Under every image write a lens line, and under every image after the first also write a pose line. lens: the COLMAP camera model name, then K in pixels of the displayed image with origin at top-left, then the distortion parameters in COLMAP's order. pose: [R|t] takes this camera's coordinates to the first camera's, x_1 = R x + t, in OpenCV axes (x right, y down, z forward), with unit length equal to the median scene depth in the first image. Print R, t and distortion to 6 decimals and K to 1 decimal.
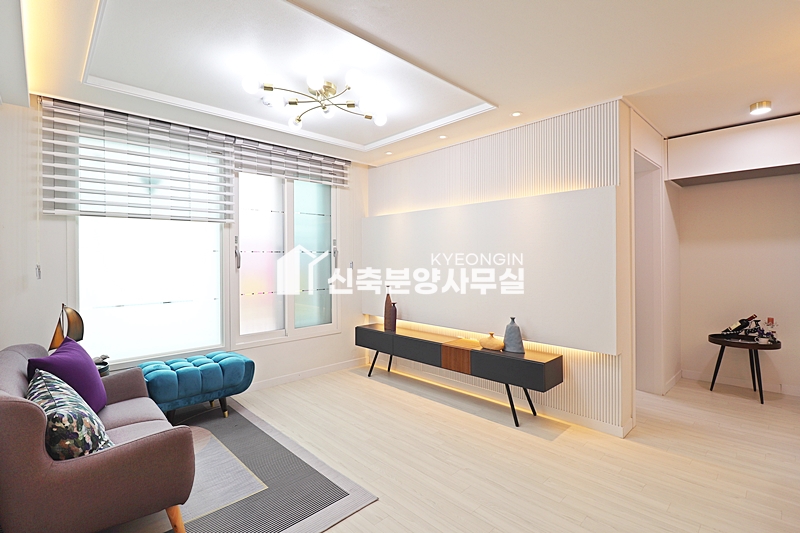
lens RADIAL K [[374.7, 0, 394.9], [0, 374.7, 263.9], [0, 0, 1]] dist [-0.005630, -0.007688]
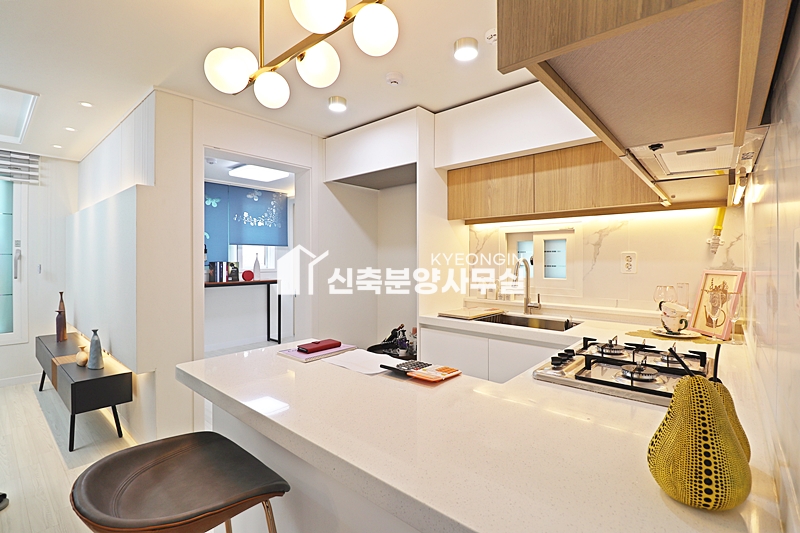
lens RADIAL K [[374.7, 0, 414.5], [0, 374.7, 262.7], [0, 0, 1]] dist [-0.005630, -0.007688]
pose [[0.997016, 0.005891, 0.076975, 0.734777], [-0.005814, 0.999982, -0.001223, -0.015684], [-0.076980, 0.000772, 0.997032, 0.032755]]
